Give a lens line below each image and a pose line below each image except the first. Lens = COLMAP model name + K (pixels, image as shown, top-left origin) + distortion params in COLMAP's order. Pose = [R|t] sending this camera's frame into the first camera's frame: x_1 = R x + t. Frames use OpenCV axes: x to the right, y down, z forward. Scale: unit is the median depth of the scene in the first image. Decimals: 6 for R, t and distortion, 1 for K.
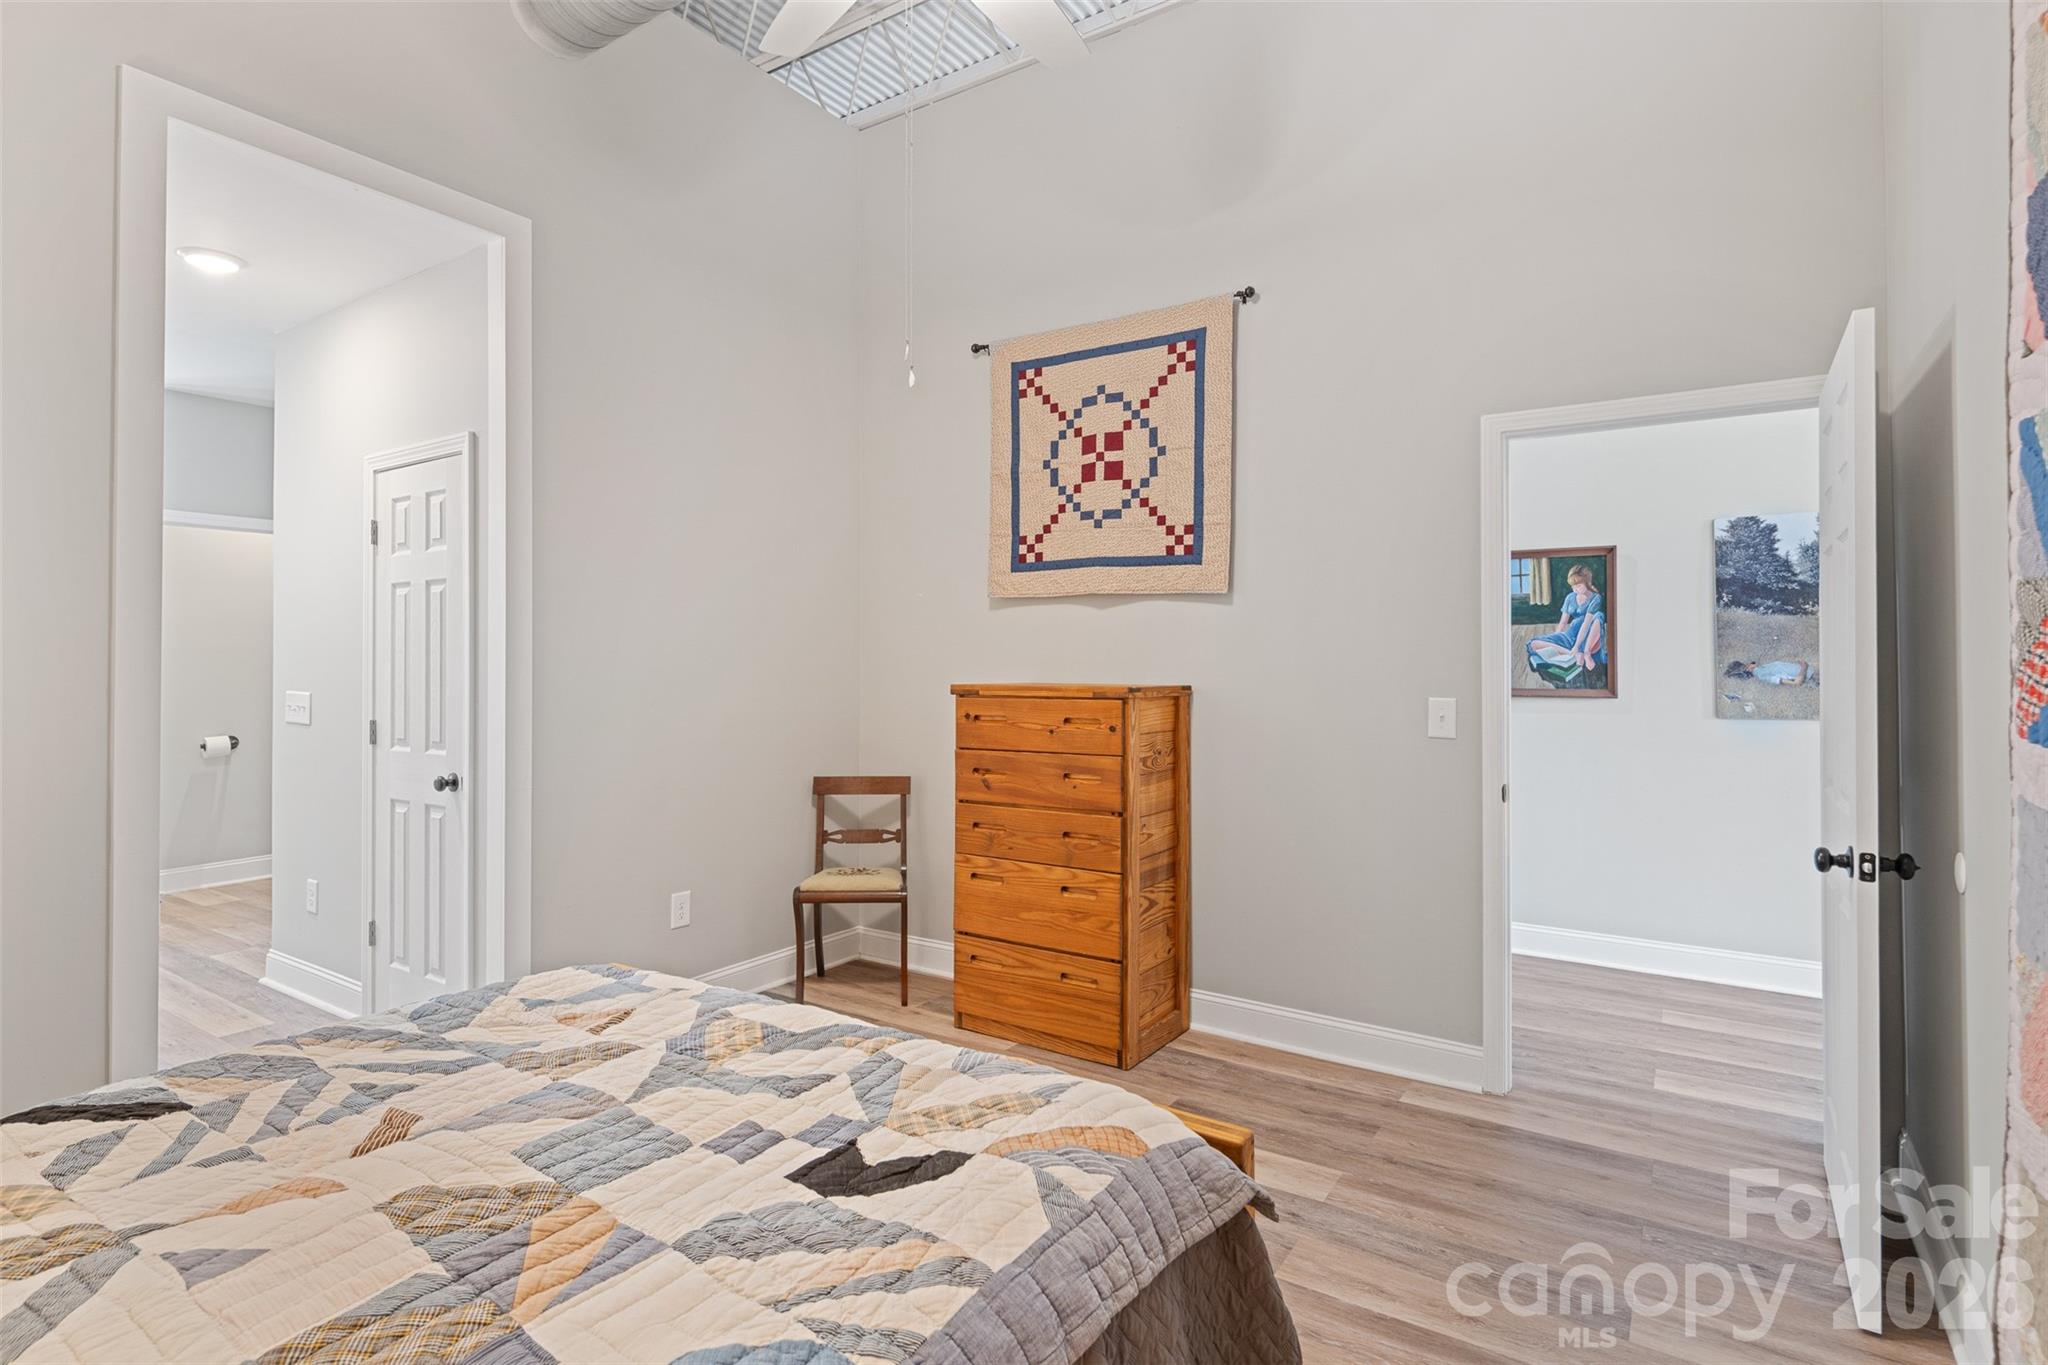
lens RADIAL K [[1017.2, 0, 1032.5], [0, 1017.2, 641.2], [0, 0, 1]] dist [-0.005465, -0.001038]
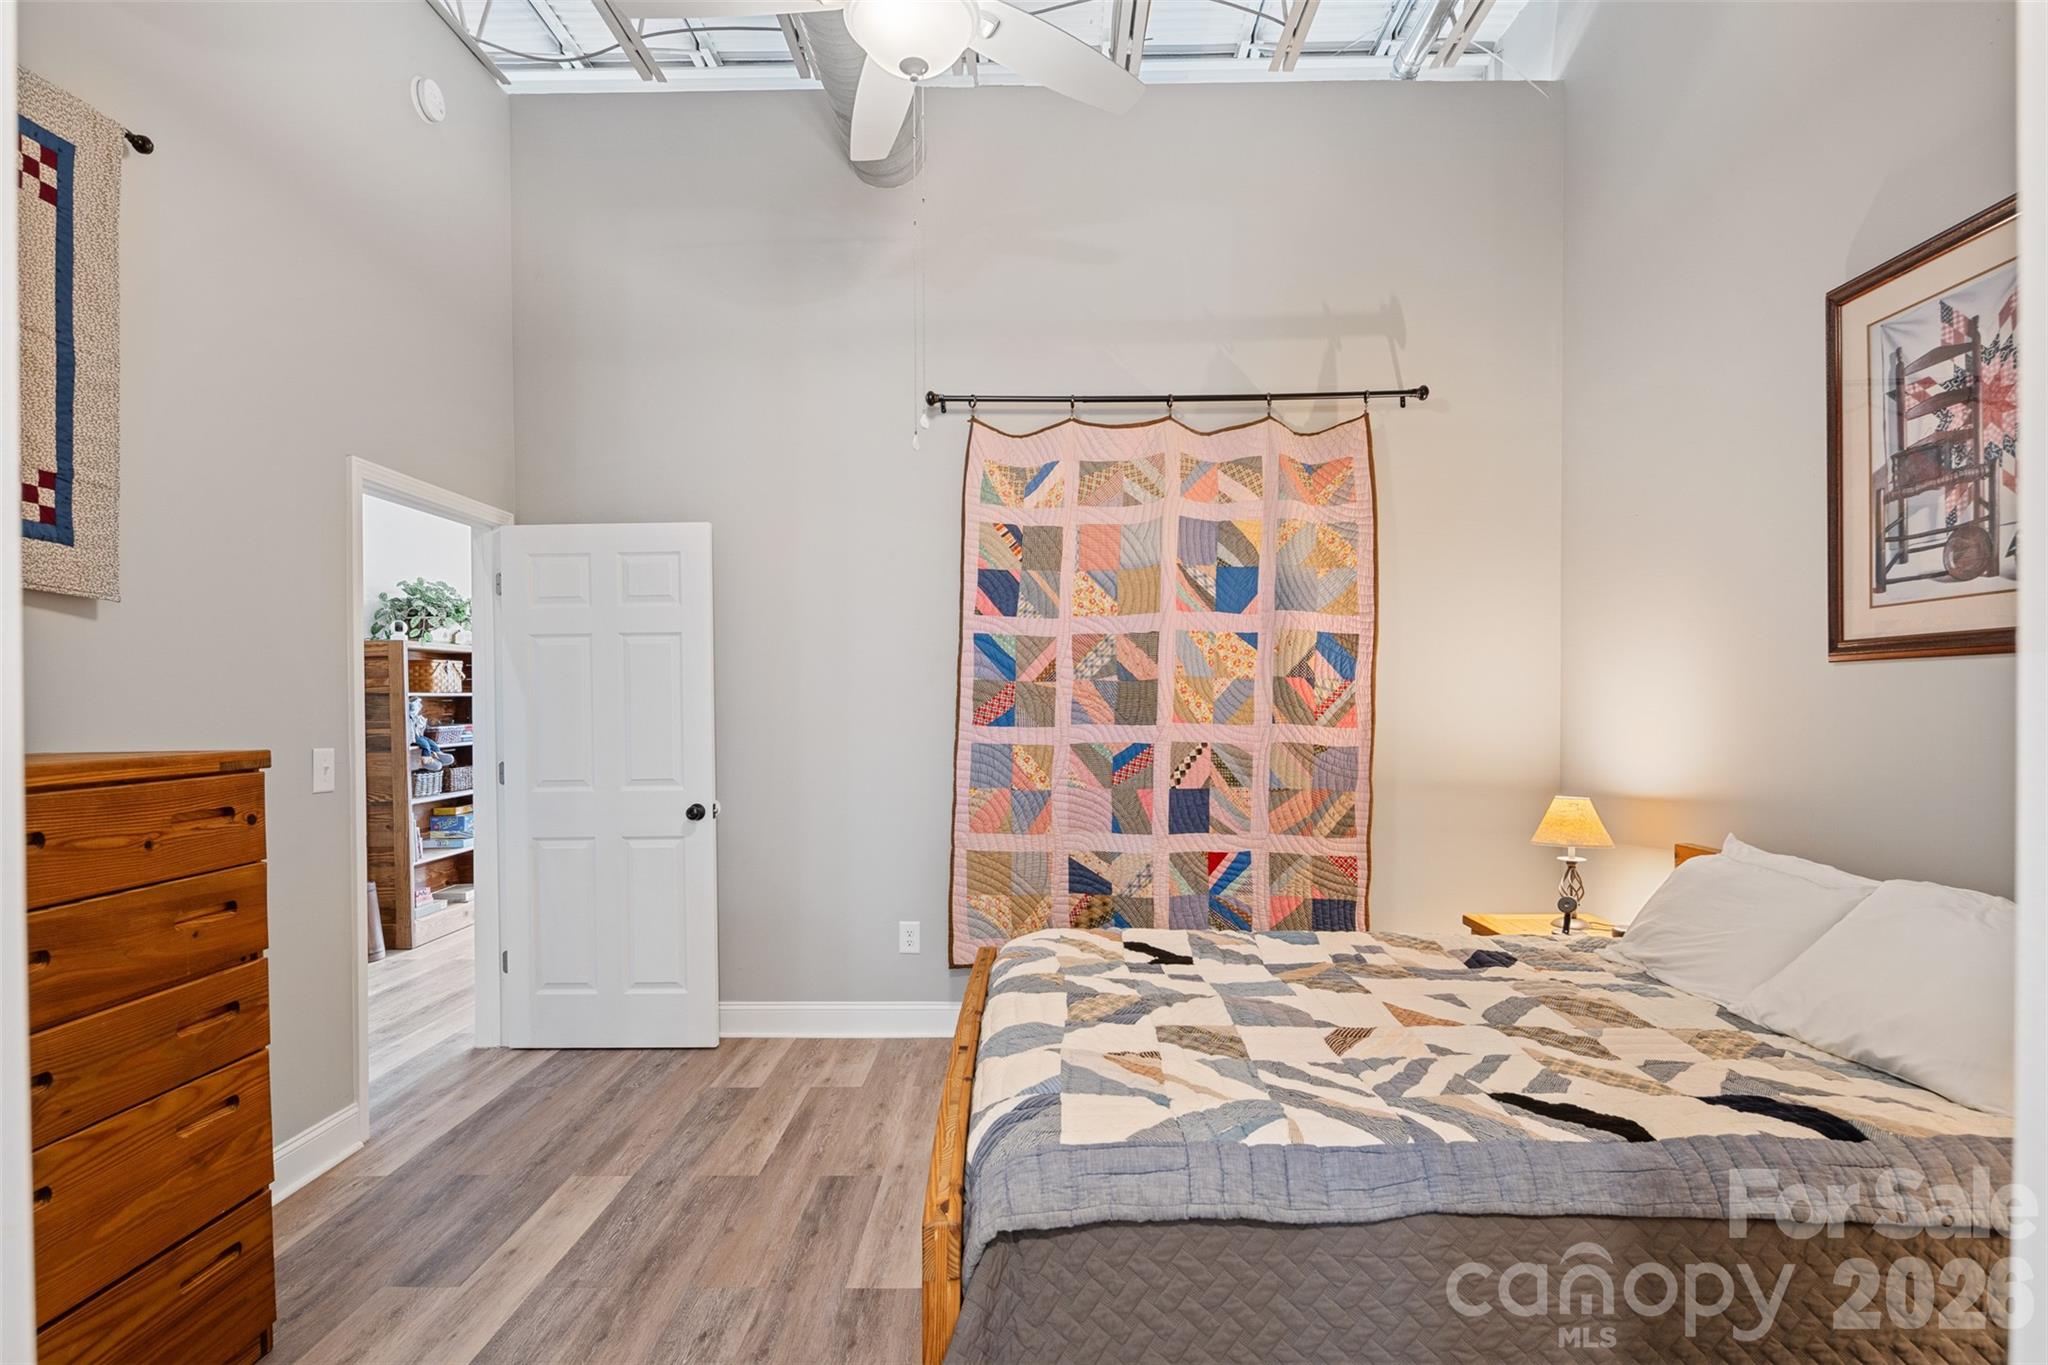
lens RADIAL K [[1017.2, 0, 1021.1], [0, 1017.2, 702.8], [0, 0, 1]] dist [-0.005465, -0.001038]
pose [[-0.545056, 0.003507, 0.838393, -0.818884], [-0.010340, 0.999887, -0.010904, 0.021069], [-0.838336, -0.014612, -0.544958, 1.123447]]
